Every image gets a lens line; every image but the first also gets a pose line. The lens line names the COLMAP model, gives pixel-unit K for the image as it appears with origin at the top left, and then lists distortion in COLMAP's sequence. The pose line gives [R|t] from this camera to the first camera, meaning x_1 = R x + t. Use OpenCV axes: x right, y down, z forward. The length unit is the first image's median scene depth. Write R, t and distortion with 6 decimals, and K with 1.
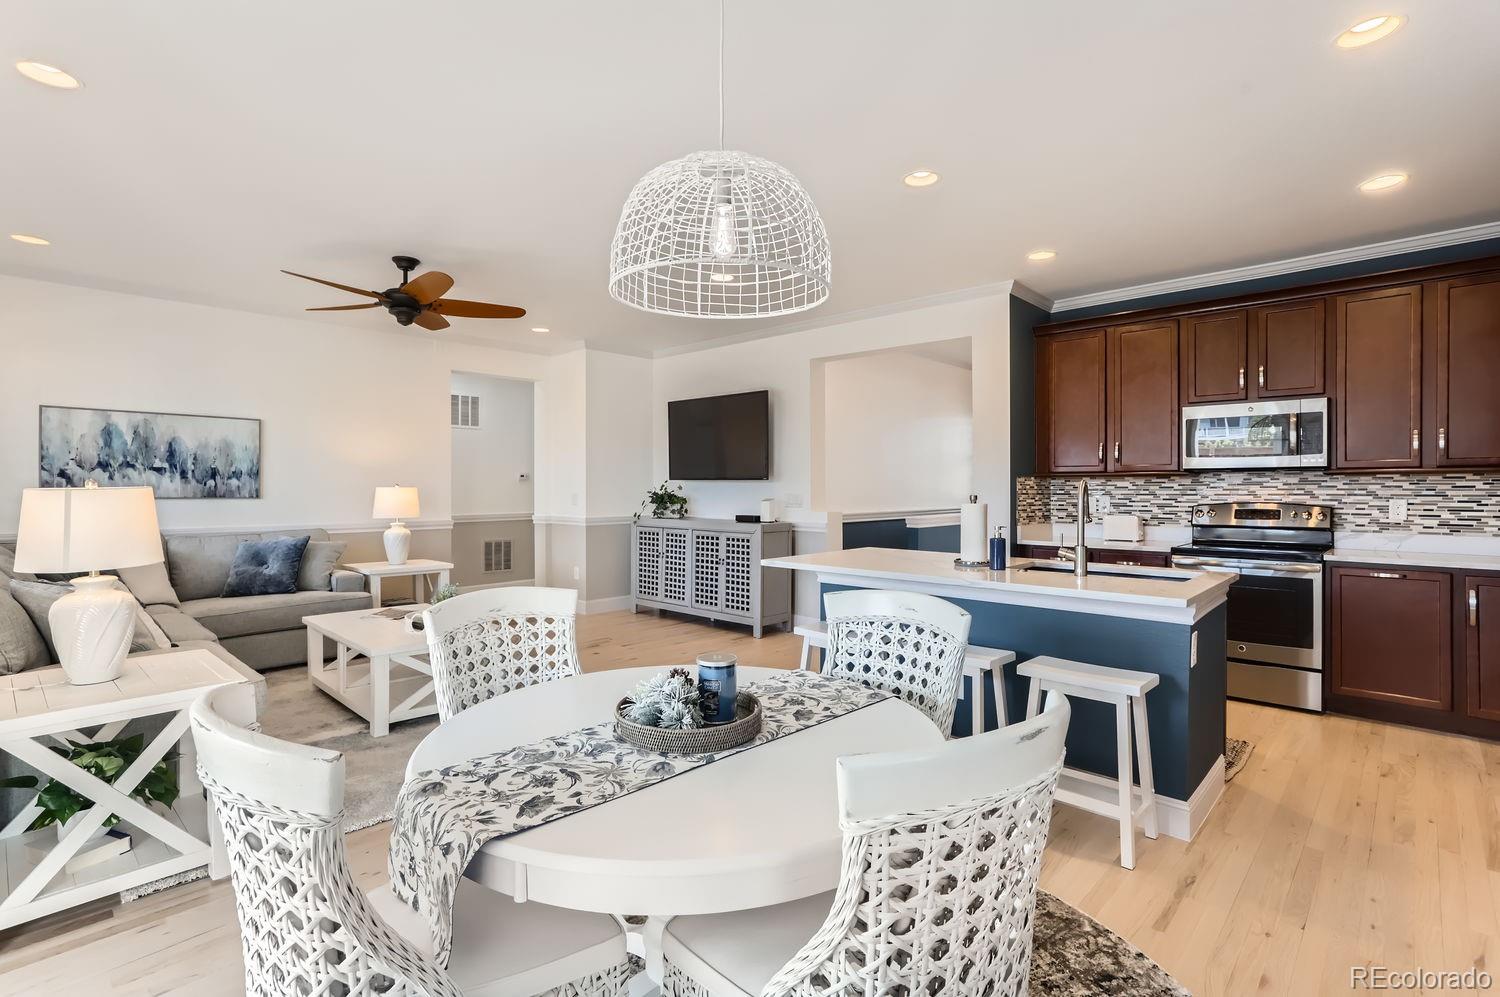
lens RADIAL K [[726.3, 0, 743.4], [0, 726.3, 489.0], [0, 0, 1]] dist [-0.025642, 0.023530]
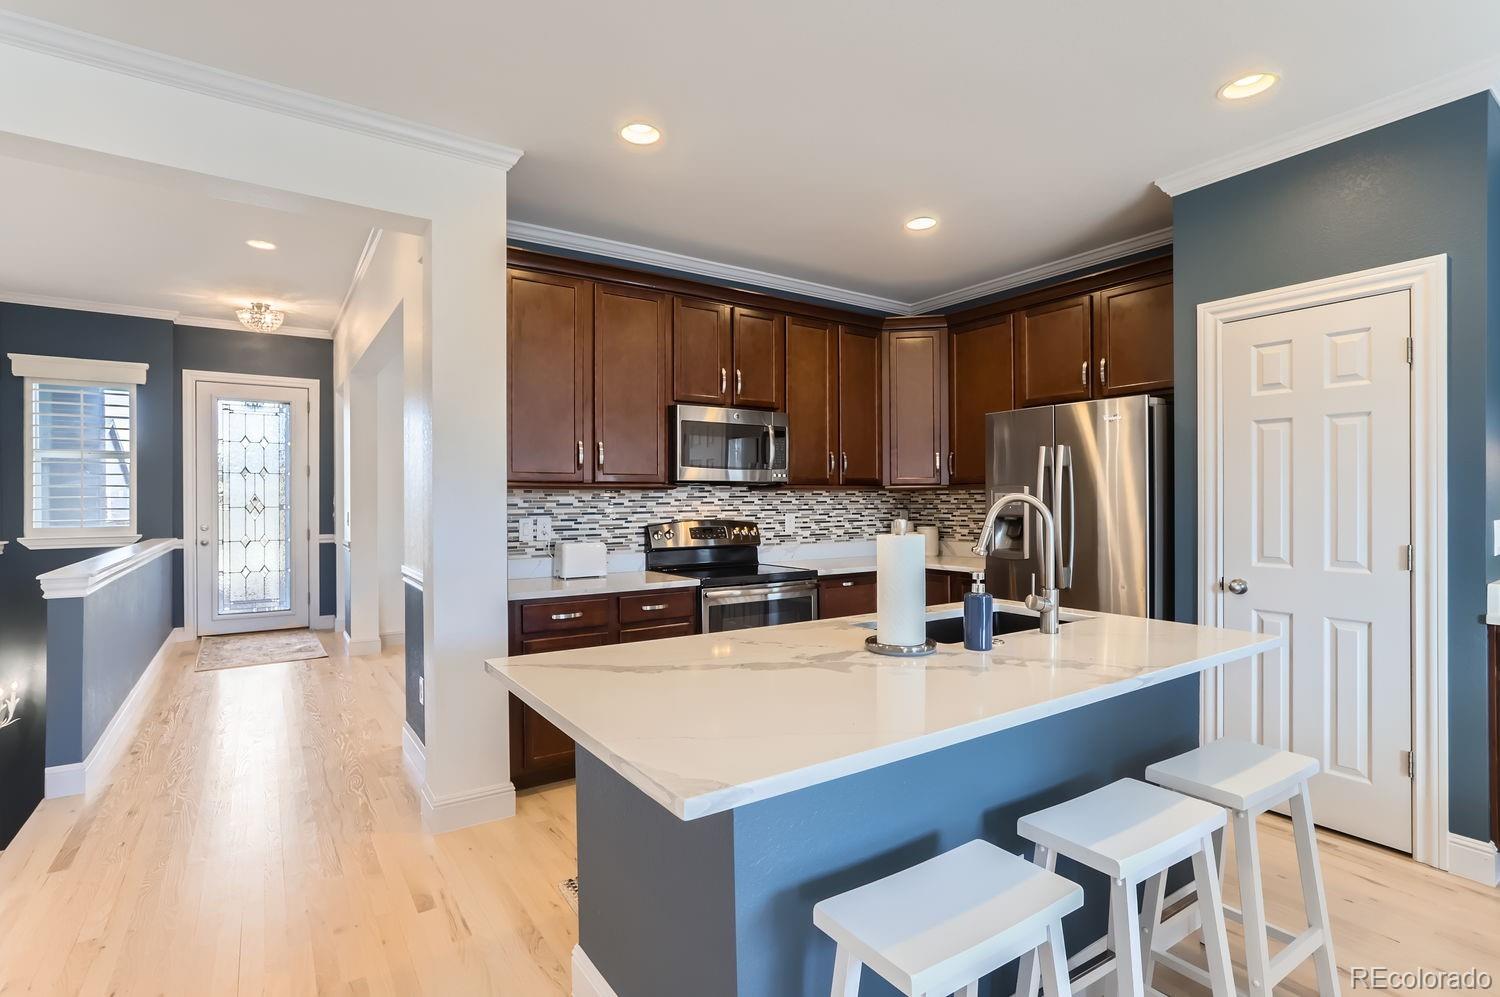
lens RADIAL K [[720.3, 0, 750.0], [0, 720.3, 498.5], [0, 0, 1]] dist [-0.045195, 0.026016]
pose [[0.204369, 0.002155, 0.978892, -0.145778], [0.006749, 0.999971, -0.003610, -0.004012], [-0.978871, 0.007344, 0.204348, 0.657674]]
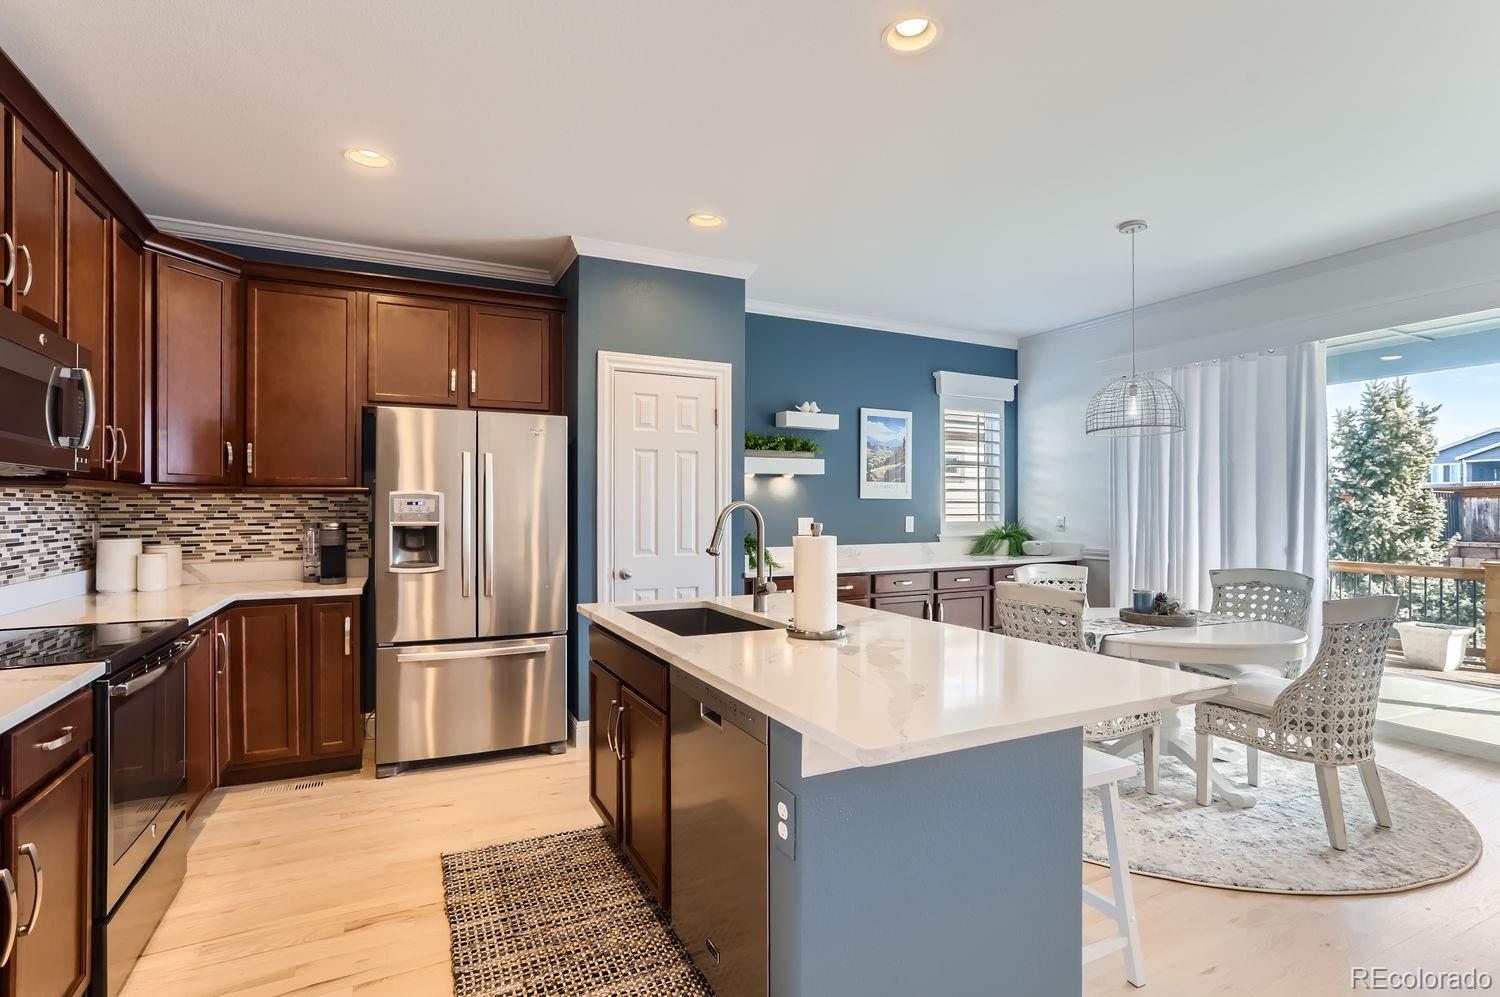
lens RADIAL K [[723.7, 0, 749.4], [0, 723.7, 515.0], [0, 0, 1]] dist [-0.027066, 0.025428]
pose [[-0.939961, -0.003556, 0.341263, 0.099969], [0.000500, 0.999930, 0.011795, -0.003589], [-0.341281, 0.011257, -0.939894, 1.050652]]
